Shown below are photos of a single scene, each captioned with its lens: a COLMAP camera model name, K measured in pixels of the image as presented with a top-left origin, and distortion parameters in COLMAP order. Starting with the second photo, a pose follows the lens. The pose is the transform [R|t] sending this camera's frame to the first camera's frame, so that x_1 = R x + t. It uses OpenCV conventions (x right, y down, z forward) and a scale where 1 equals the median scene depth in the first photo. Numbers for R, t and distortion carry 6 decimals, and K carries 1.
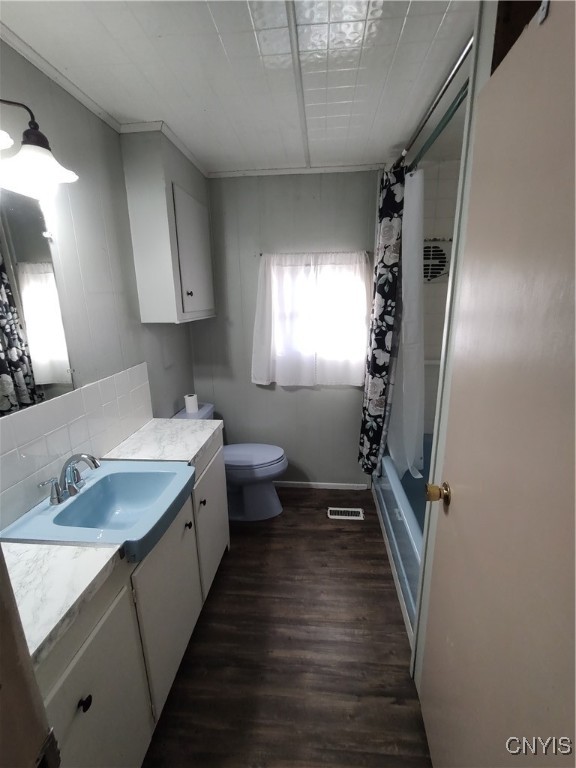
lens RADIAL K [[347.3, 0, 288.0], [0, 347.3, 384.0], [0, 0, 1]] dist [-0.004040, -0.000679]
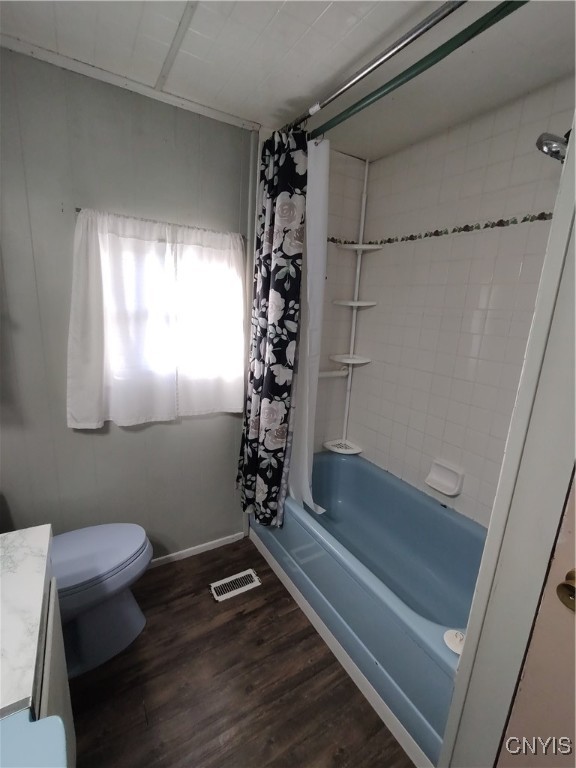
lens RADIAL K [[347.3, 0, 288.0], [0, 347.3, 384.0], [0, 0, 1]] dist [-0.004040, -0.000679]
pose [[0.802485, -0.075445, 0.591884, -0.168682], [0.084589, 0.996340, 0.012312, -0.061227], [-0.590646, 0.040187, 0.805929, 0.352186]]
